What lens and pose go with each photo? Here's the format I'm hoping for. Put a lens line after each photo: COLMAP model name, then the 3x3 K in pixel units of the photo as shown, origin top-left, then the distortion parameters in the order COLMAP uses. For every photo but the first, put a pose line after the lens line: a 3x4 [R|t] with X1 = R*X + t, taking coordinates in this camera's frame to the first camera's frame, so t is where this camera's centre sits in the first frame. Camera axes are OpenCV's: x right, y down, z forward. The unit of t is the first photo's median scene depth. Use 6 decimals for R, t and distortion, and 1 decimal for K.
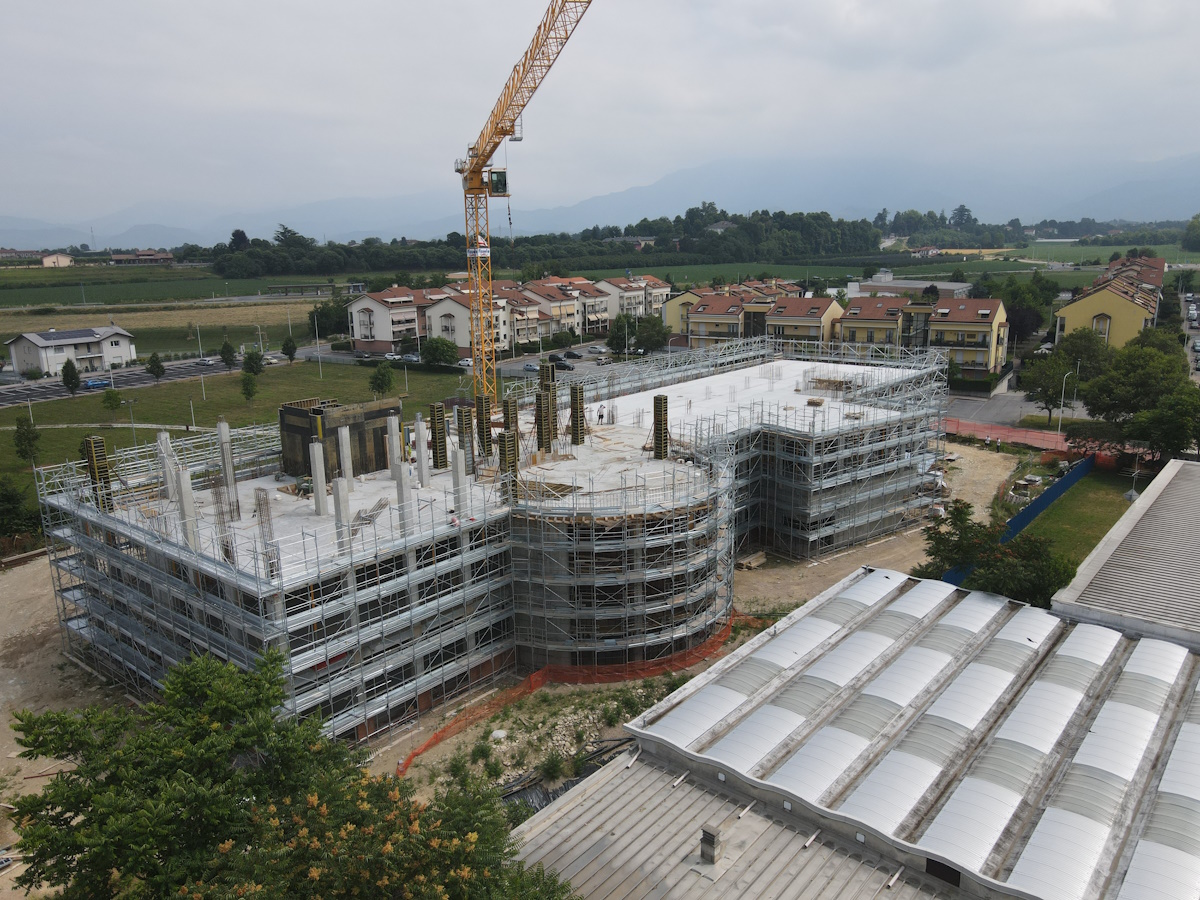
lens RADIAL K [[889.3, 0, 600.0], [0, 889.3, 450.0], [0, 0, 1]] dist [-0.006142, 0.047395]
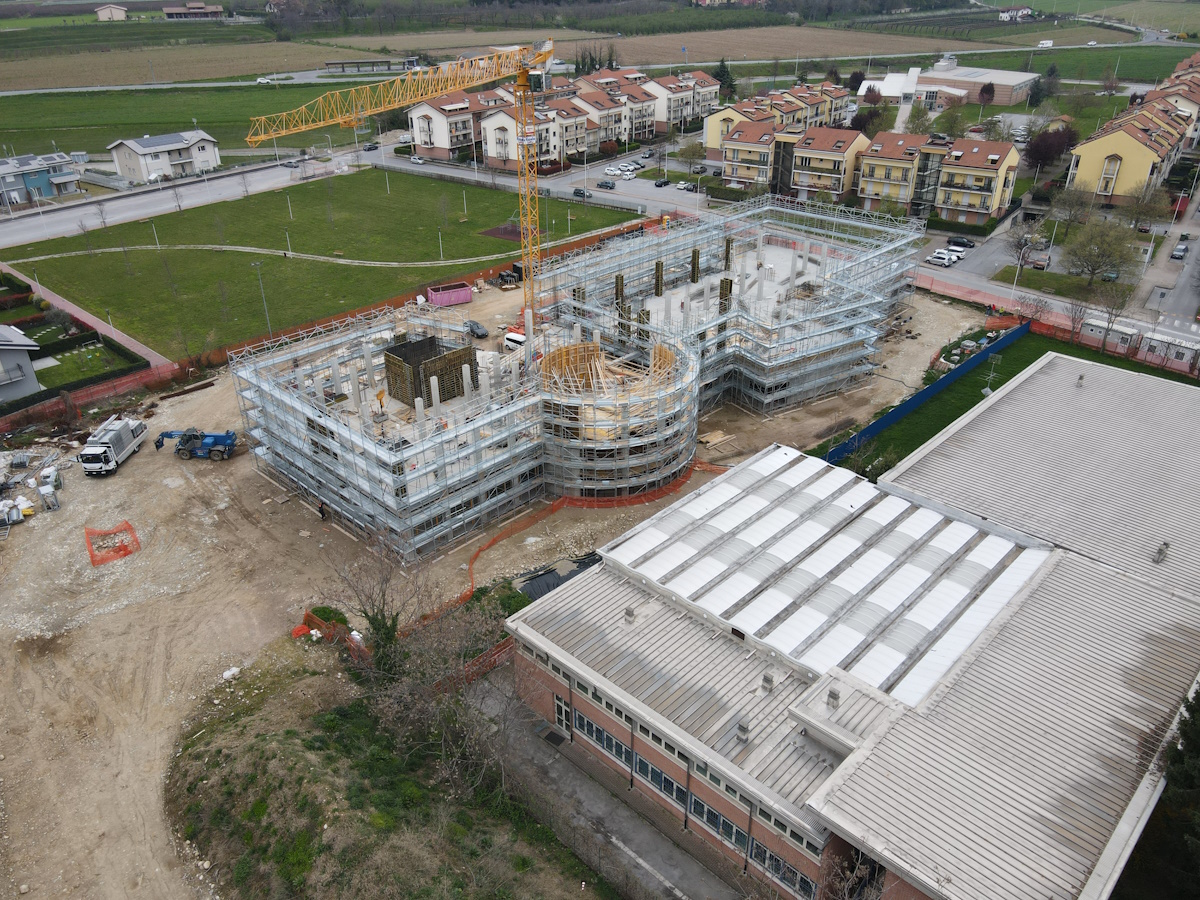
lens RADIAL K [[889.3, 0, 600.0], [0, 889.3, 450.0], [0, 0, 1]] dist [-0.006142, 0.047395]
pose [[0.997575, 0.042212, -0.055339, 0.033152], [-0.025978, 0.963453, 0.266614, -0.097350], [0.064571, -0.264530, 0.962213, -0.181293]]
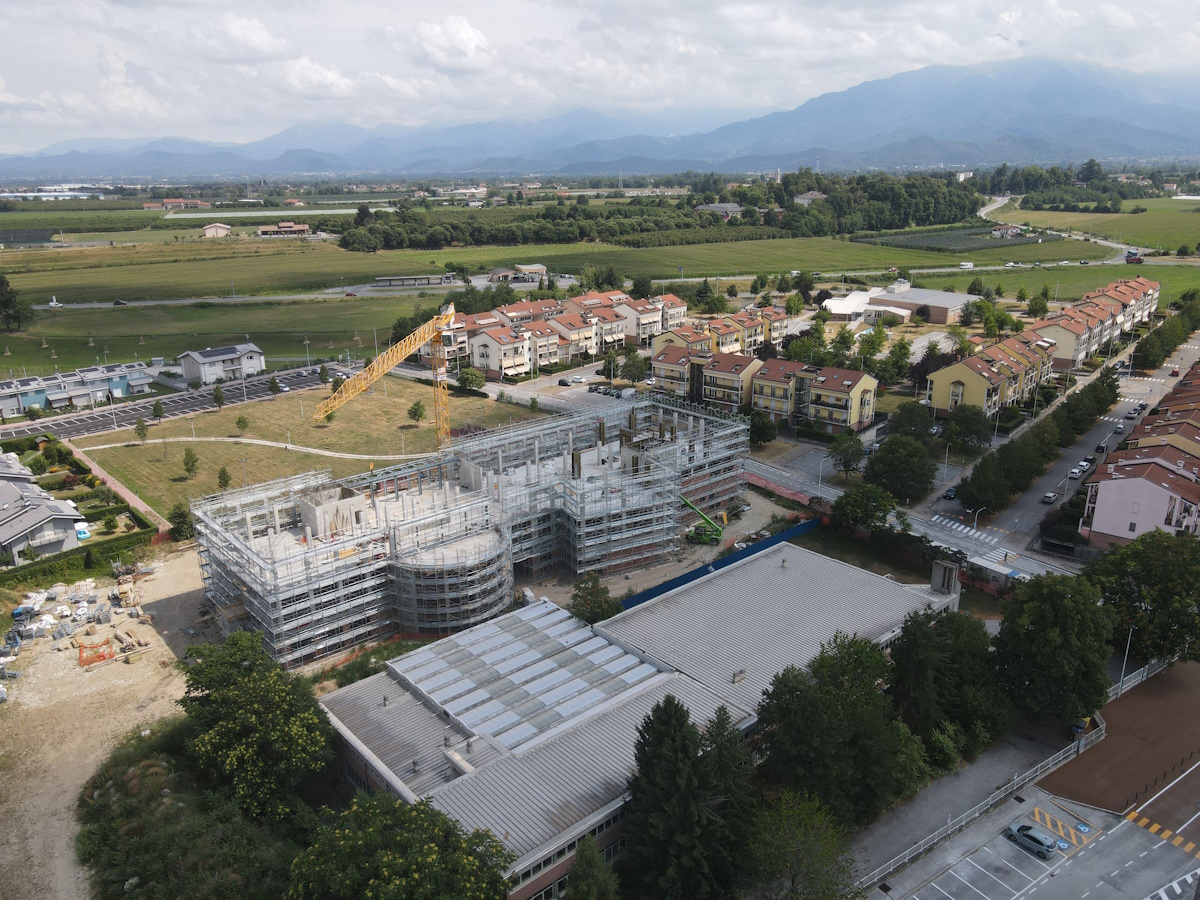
lens RADIAL K [[889.3, 0, 600.0], [0, 889.3, 450.0], [0, 0, 1]] dist [-0.006142, 0.047395]
pose [[0.989050, 0.053650, -0.137485, 0.275733], [-0.042767, 0.995802, 0.080929, -0.161387], [0.141249, -0.074163, 0.987192, -0.428448]]
